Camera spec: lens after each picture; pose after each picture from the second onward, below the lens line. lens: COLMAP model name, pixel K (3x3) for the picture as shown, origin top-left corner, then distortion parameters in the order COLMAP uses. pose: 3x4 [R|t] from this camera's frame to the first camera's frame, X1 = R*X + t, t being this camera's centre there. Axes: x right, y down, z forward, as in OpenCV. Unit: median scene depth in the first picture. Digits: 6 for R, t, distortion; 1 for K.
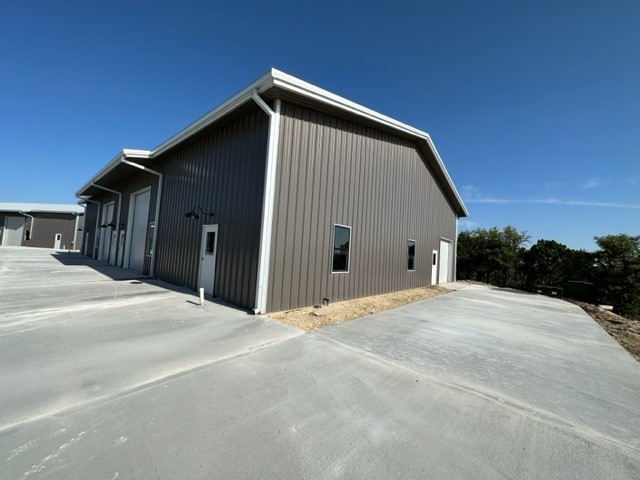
lens RADIAL K [[257.8, 0, 320.6], [0, 257.8, 239.6], [0, 0, 1]] dist [0.002243, 0.000094]
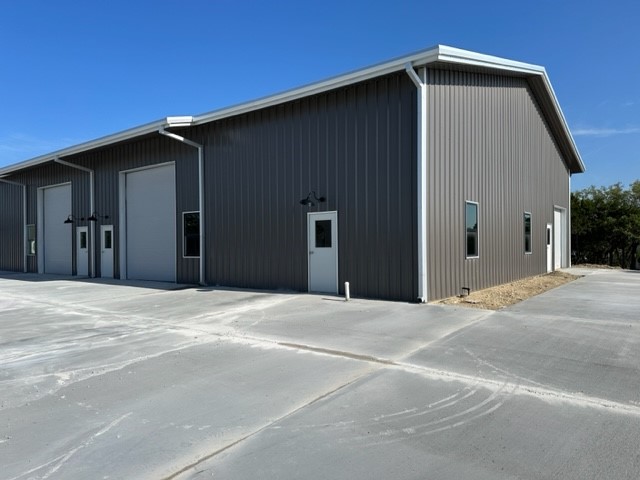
lens RADIAL K [[450.8, 0, 319.7], [0, 450.8, 241.1], [0, 0, 1]] dist [0.061203, -0.020643]
pose [[0.996250, -0.067105, 0.054615, -0.324743], [0.064250, 0.996554, 0.052454, -0.023990], [-0.057947, -0.048748, 0.997129, -0.293343]]
